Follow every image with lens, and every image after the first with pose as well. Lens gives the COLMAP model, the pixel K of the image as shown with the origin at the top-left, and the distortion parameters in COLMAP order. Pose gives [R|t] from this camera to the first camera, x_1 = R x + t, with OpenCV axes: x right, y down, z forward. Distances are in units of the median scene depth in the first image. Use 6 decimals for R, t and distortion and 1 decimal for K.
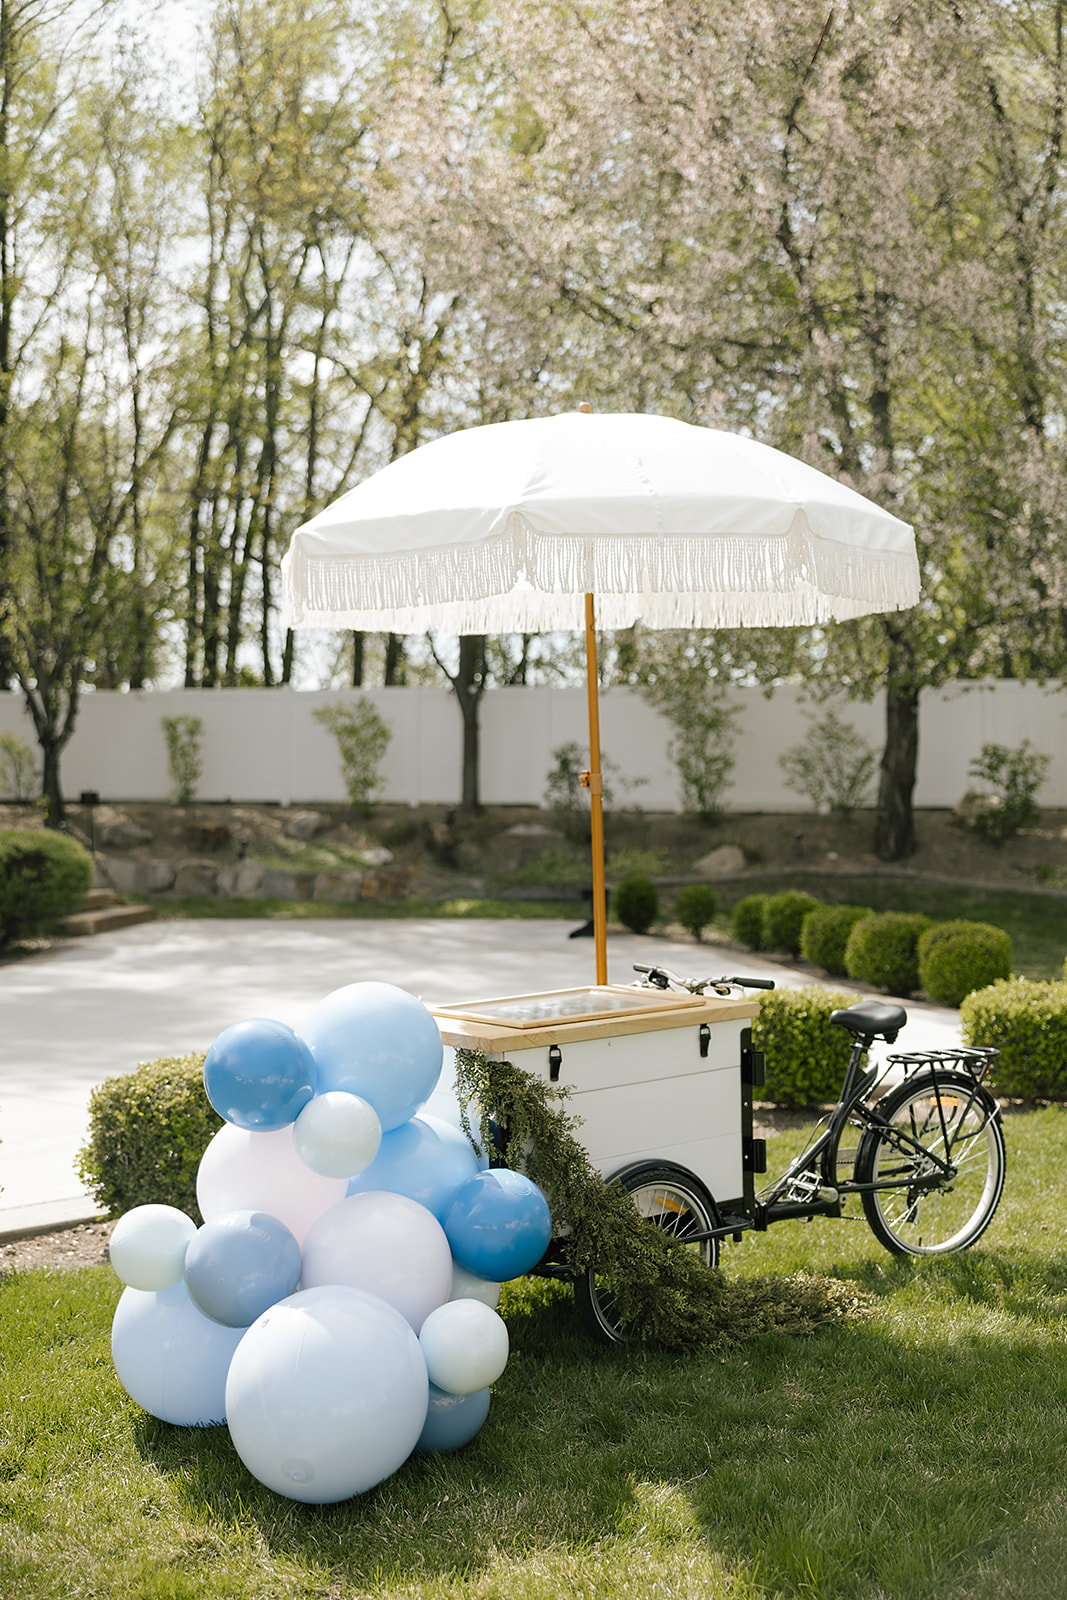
lens RADIAL K [[1944.7, 0, 588.3], [0, 1944.7, 796.9], [0, 0, 1]] dist [0.055732, 0.000000]
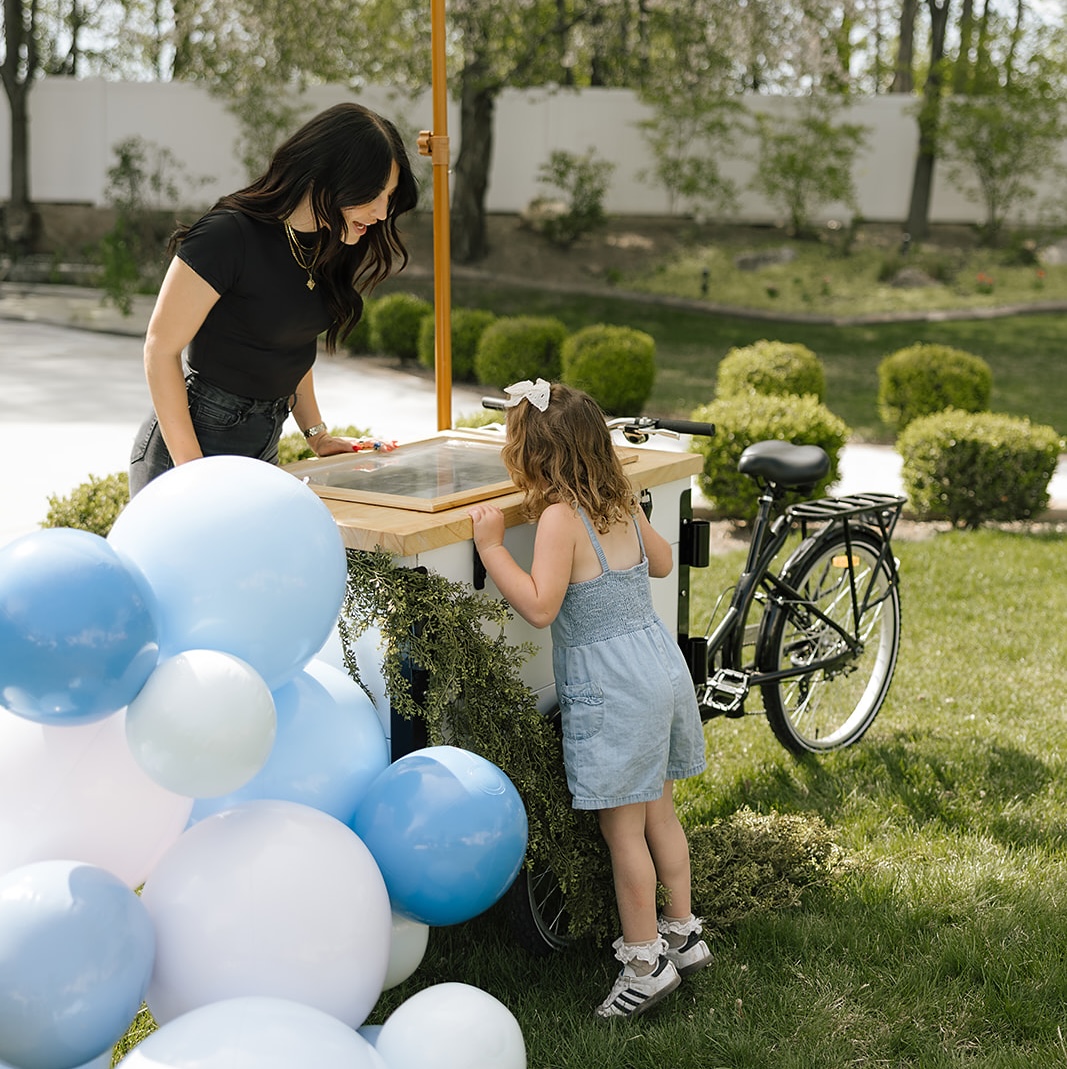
lens RADIAL K [[1684.1, 0, 533.4], [0, 1684.1, 525.6], [0, 0, 1]] dist [0.016717, 0.000000]
pose [[0.966810, -0.029745, 0.253758, -0.038714], [-0.017712, 0.983007, 0.182710, 0.005572], [-0.254881, -0.181140, 0.949855, 0.123858]]
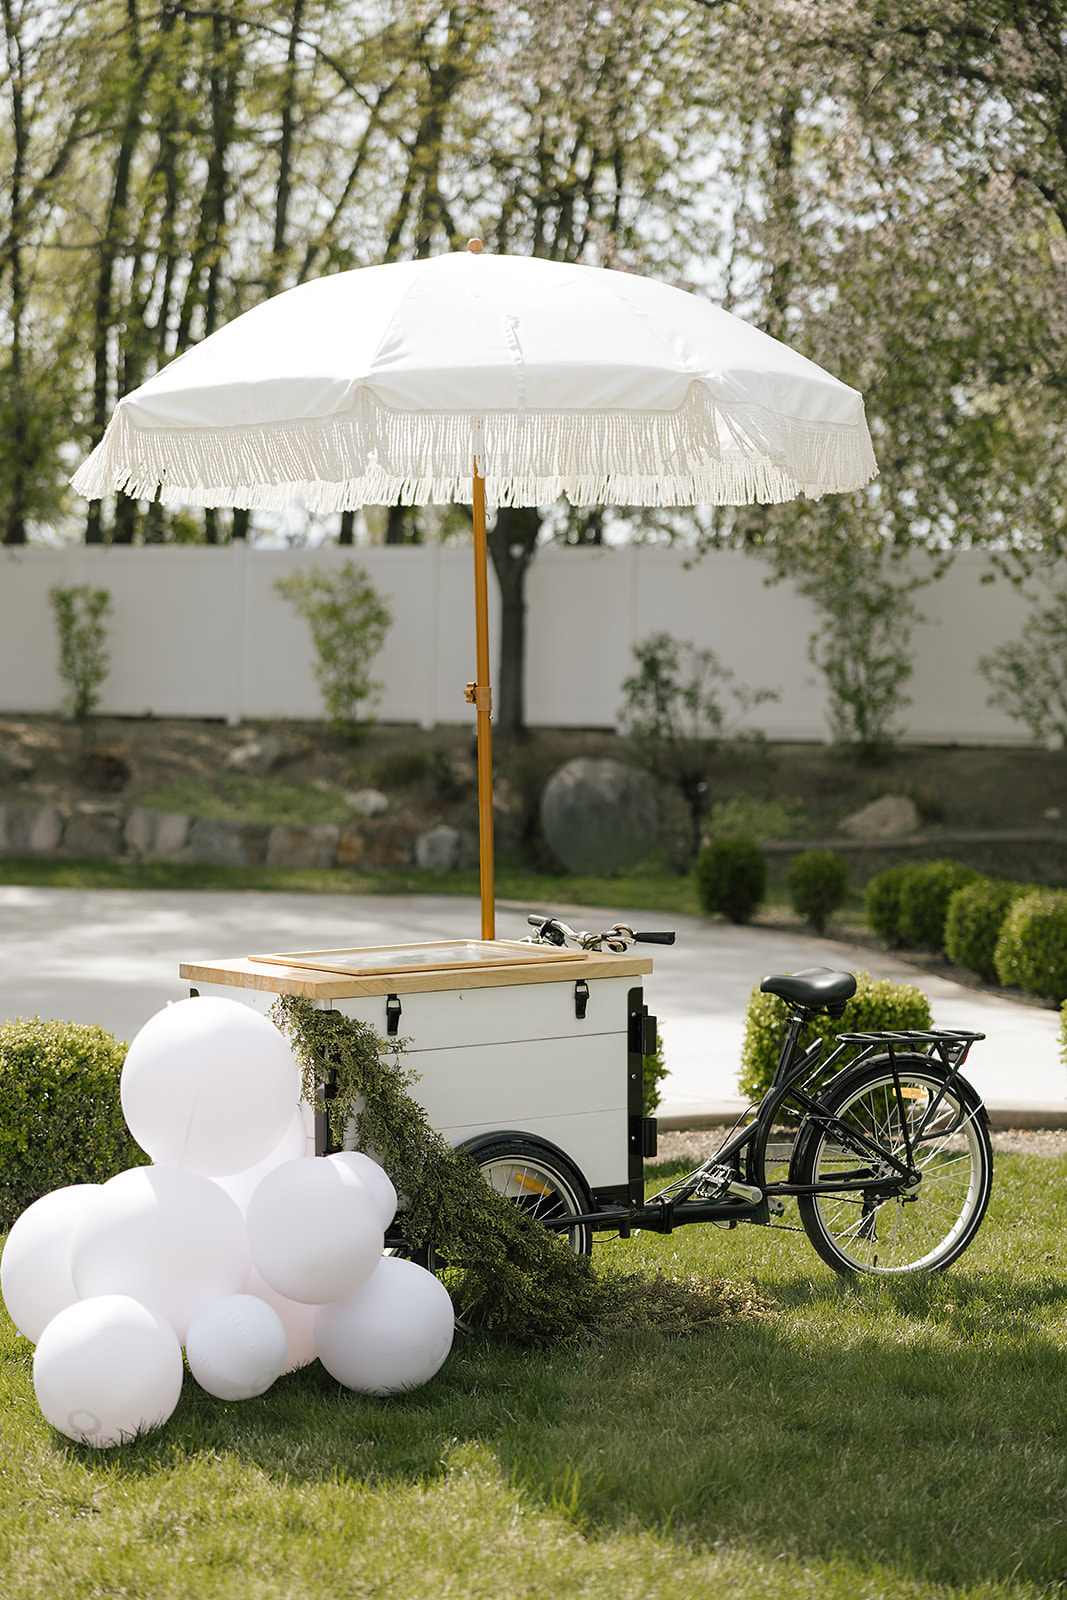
lens RADIAL K [[3353.4, 0, 530.5], [0, 3353.4, 806.0], [0, 0, 1]] dist [0.177539, 0.000000]
pose [[0.996158, 0.017160, -0.085879, 0.047183], [-0.014869, 0.999518, 0.027245, -0.000256], [0.086305, -0.025864, 0.995933, -0.139130]]
